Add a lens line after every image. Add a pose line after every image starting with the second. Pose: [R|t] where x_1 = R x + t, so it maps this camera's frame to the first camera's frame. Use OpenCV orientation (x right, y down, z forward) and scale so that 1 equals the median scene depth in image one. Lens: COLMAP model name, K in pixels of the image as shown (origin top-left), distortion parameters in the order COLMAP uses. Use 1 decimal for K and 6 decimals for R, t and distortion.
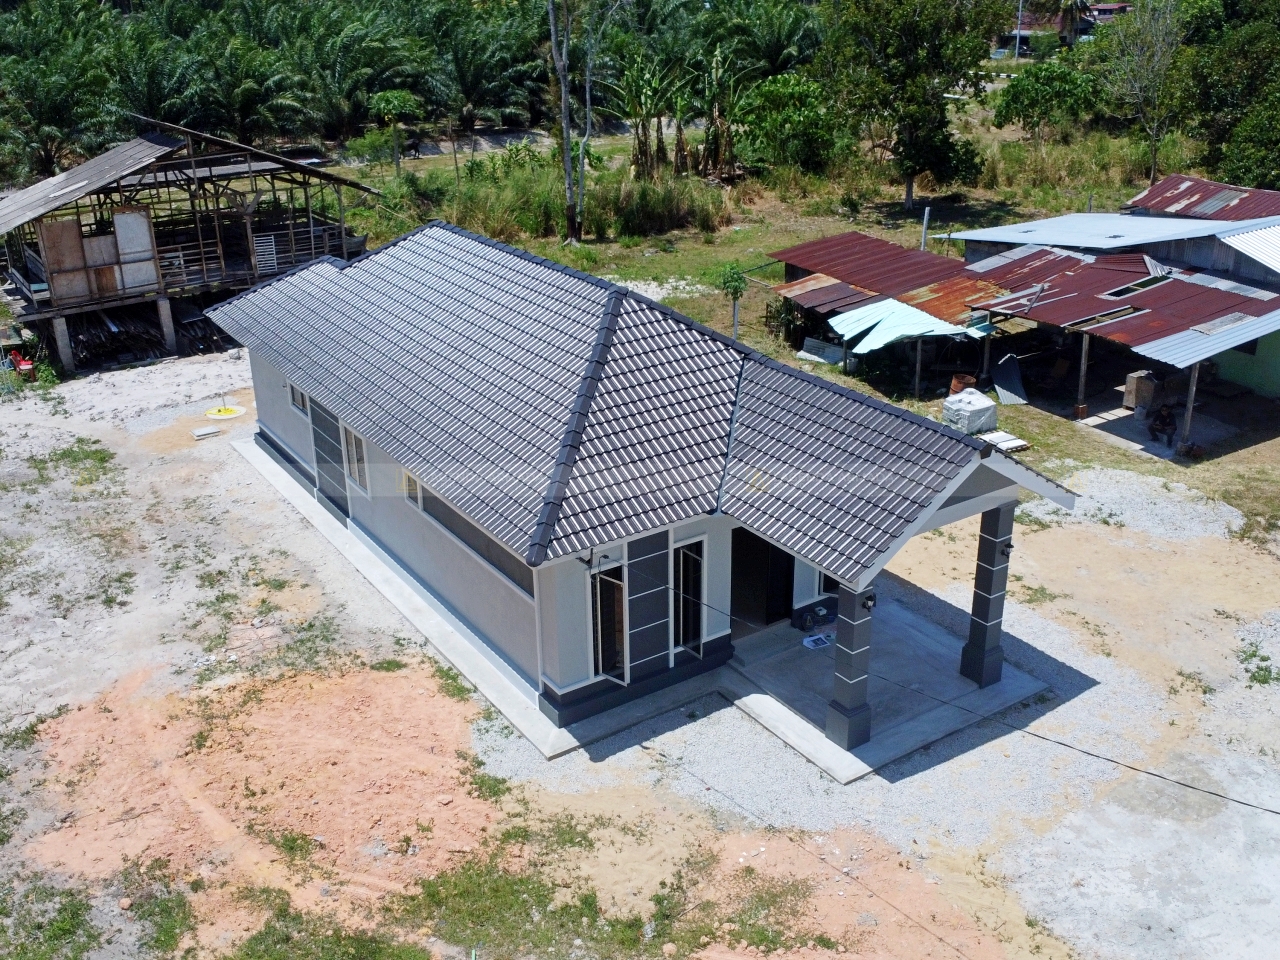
lens RADIAL K [[1242.4, 0, 624.5], [0, 1242.4, 480.6], [0, 0, 1]] dist [-0.012198, -0.042932]
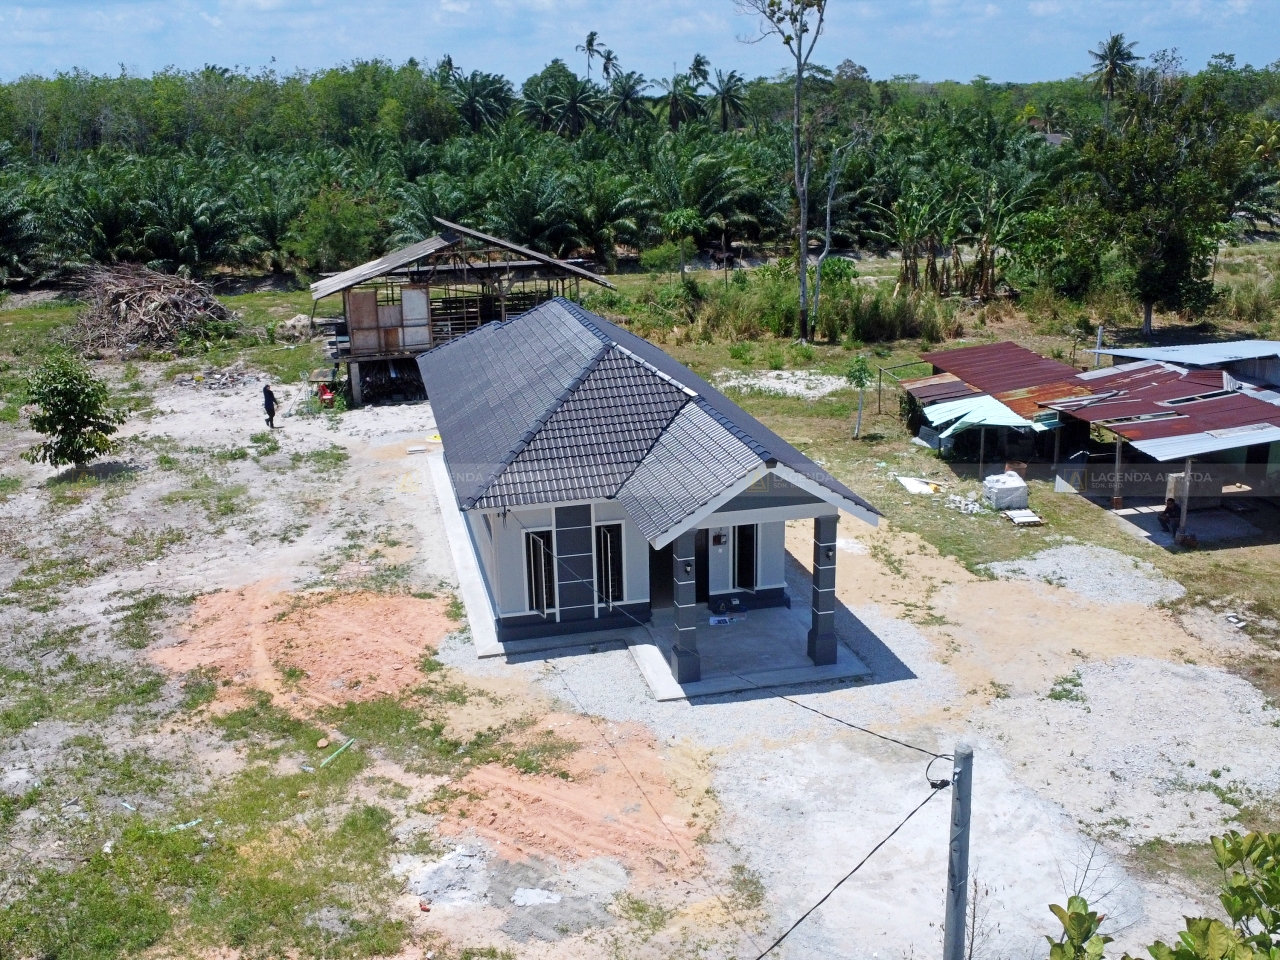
lens RADIAL K [[1242.4, 0, 624.5], [0, 1242.4, 480.6], [0, 0, 1]] dist [-0.012198, -0.042932]
pose [[0.936466, 0.099608, -0.336317, 0.428218], [-0.131541, 0.988584, -0.073482, 0.082982], [0.325158, 0.113052, 0.938878, -0.232869]]
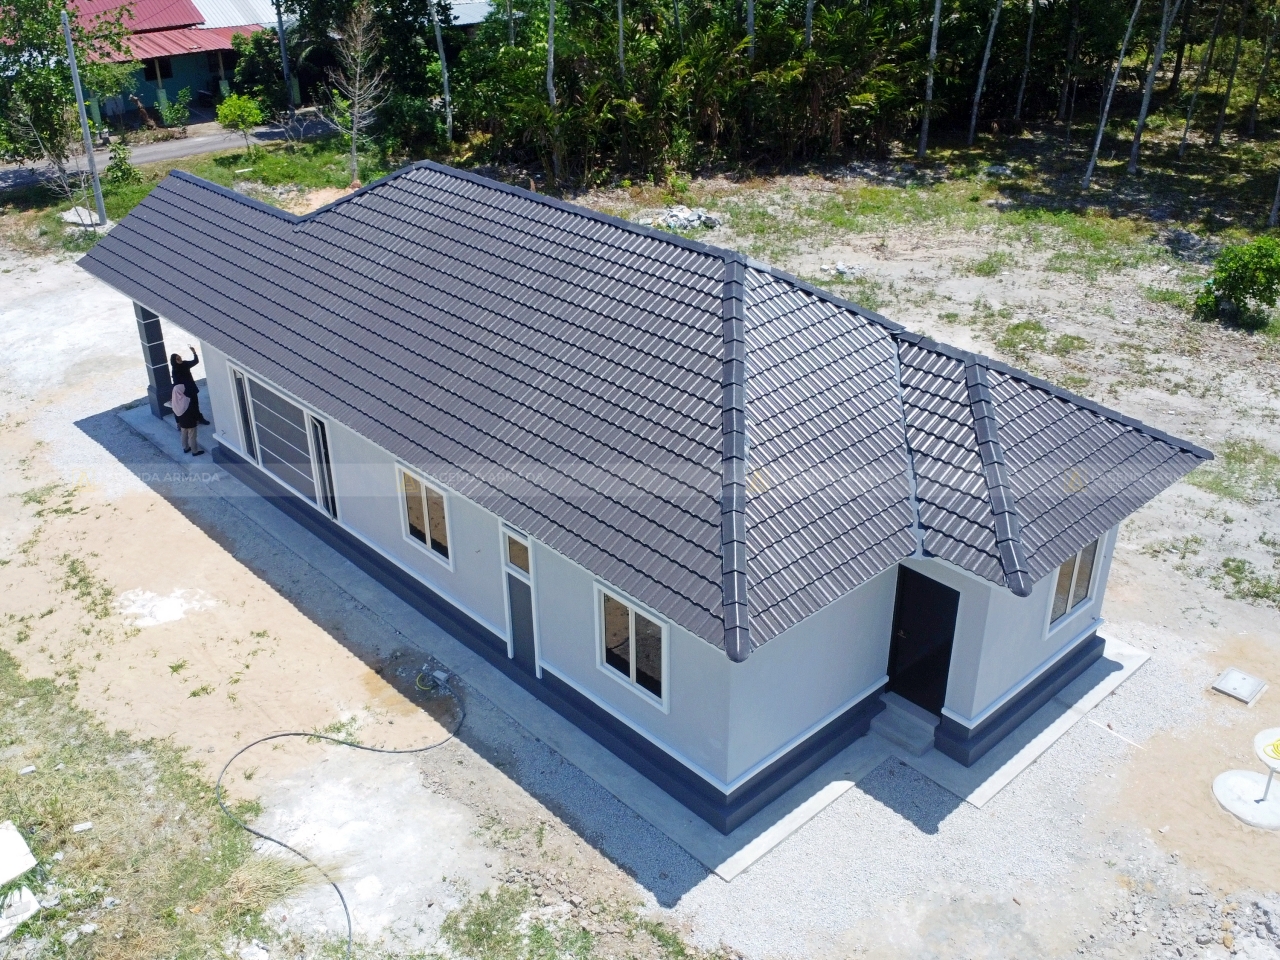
lens RADIAL K [[1235.1, 0, 622.1], [0, 1235.1, 475.3], [0, 0, 1]] dist [-0.009701, -0.045195]
pose [[-0.986005, 0.104305, -0.130059, -0.004776], [-0.035761, 0.629632, 0.776070, -0.683829], [0.162837, 0.769859, -0.617090, 1.621027]]
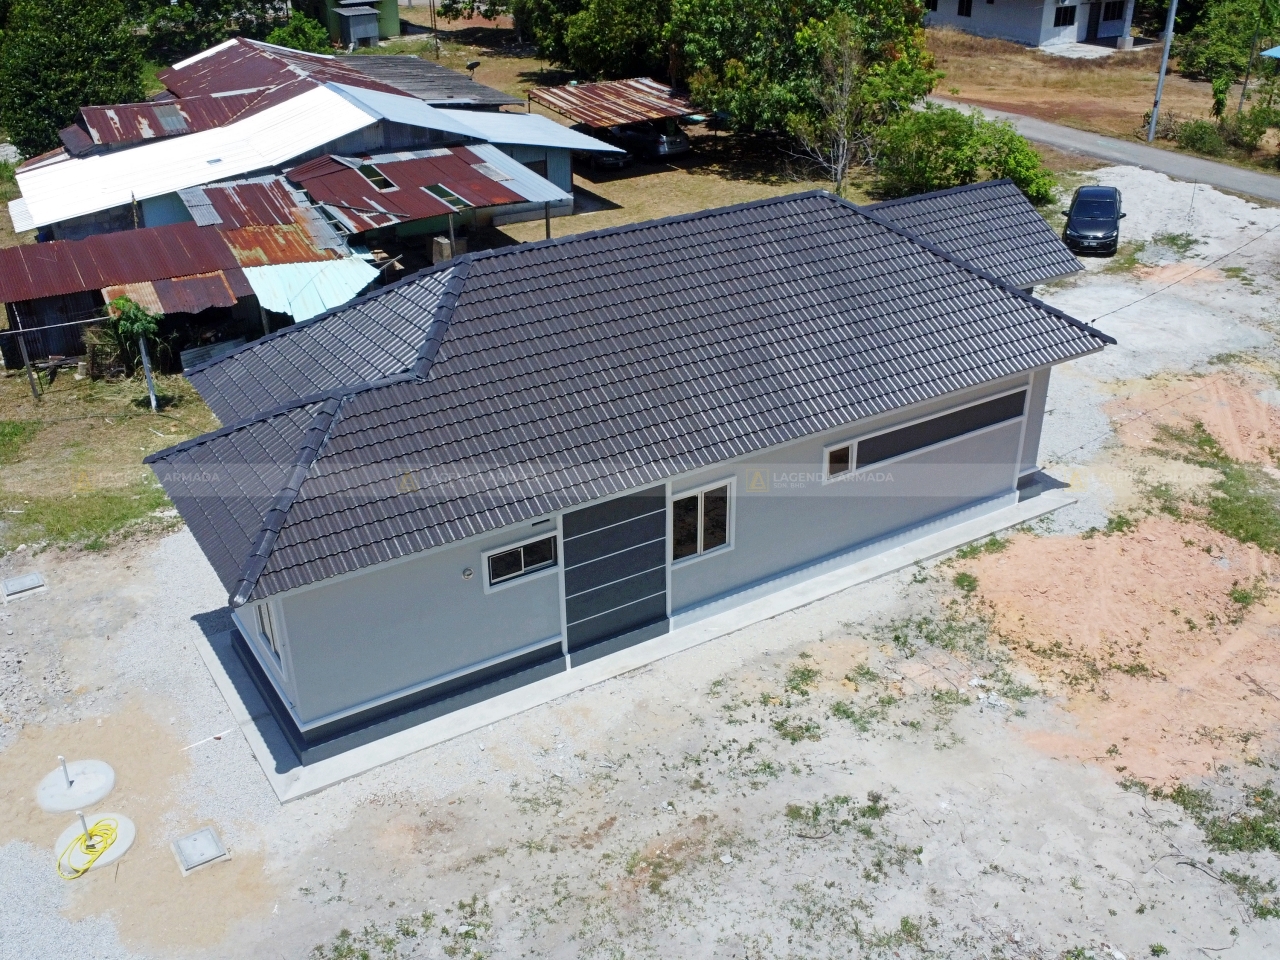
lens RADIAL K [[1235.1, 0, 622.1], [0, 1235.1, 475.3], [0, 0, 1]] dist [-0.009701, -0.045195]
pose [[0.025966, -0.446131, 0.894591, -0.953795], [0.400076, 0.824738, 0.399683, -0.397681], [-0.916114, 0.347526, 0.199902, 0.909236]]
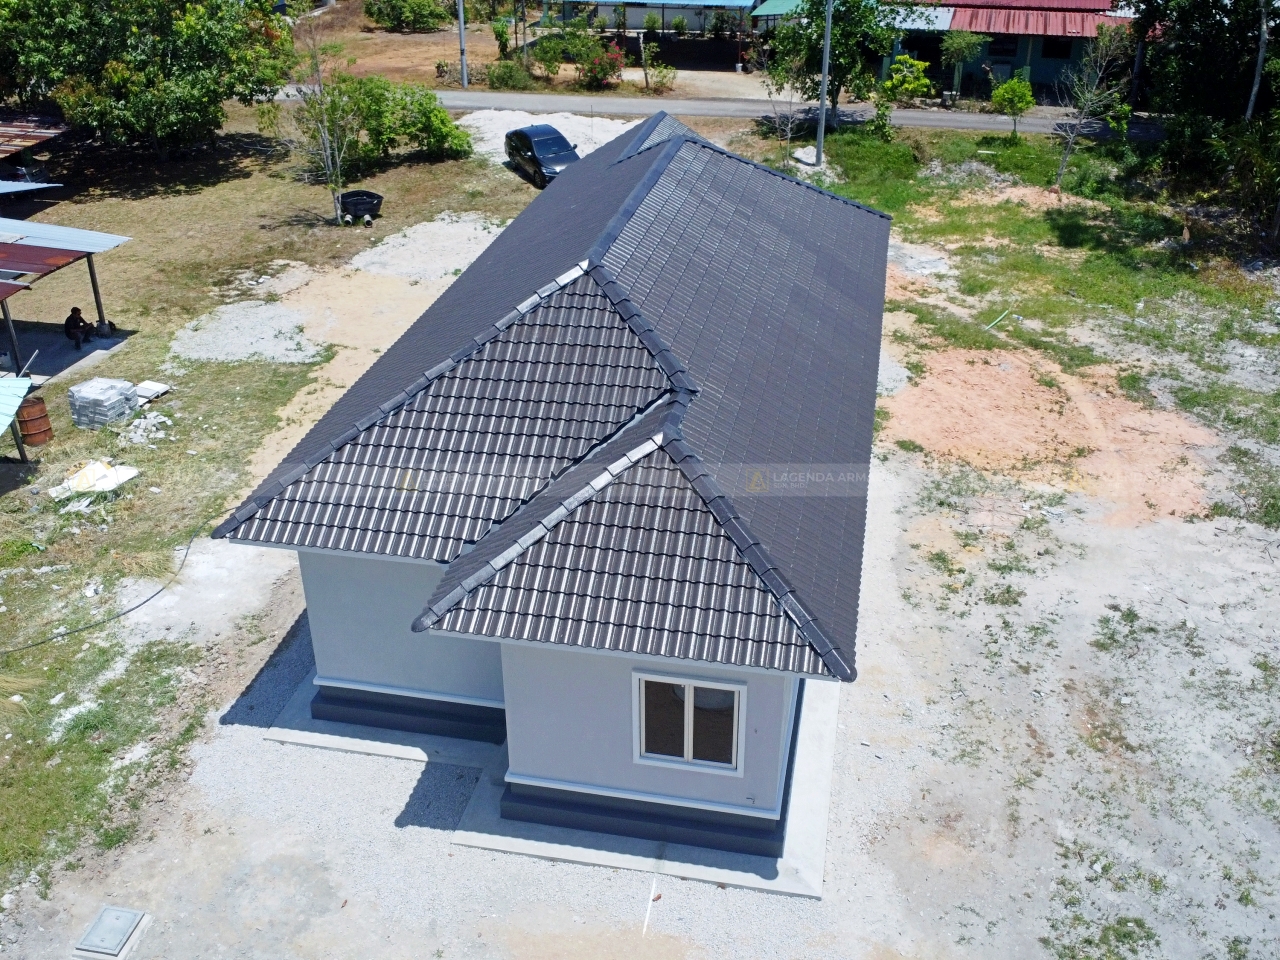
lens RADIAL K [[1235.1, 0, 622.1], [0, 1235.1, 475.3], [0, 0, 1]] dist [-0.009701, -0.045195]
pose [[-0.704676, -0.316850, 0.634853, -0.659559], [0.298118, 0.679723, 0.670151, -0.610407], [-0.643862, 0.661500, -0.384525, 1.450826]]
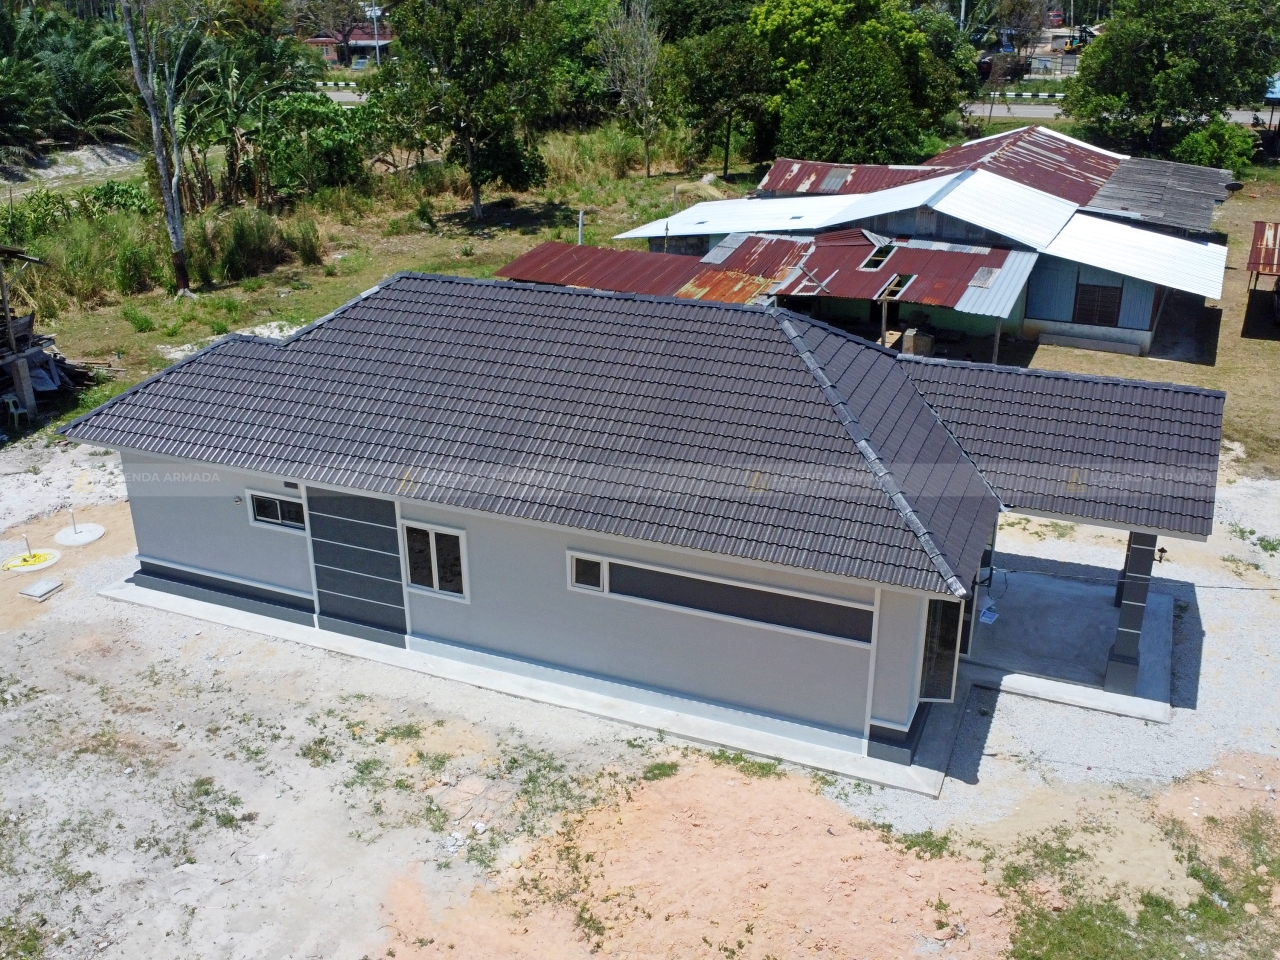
lens RADIAL K [[1236.5, 0, 610.1], [0, 1236.5, 479.4], [0, 0, 1]] dist [-0.001683, -0.058960]
pose [[0.839031, -0.207682, 0.502886, -0.546053], [0.212180, 0.975998, 0.049060, -0.090474], [-0.501005, 0.065540, 0.862959, 0.222332]]
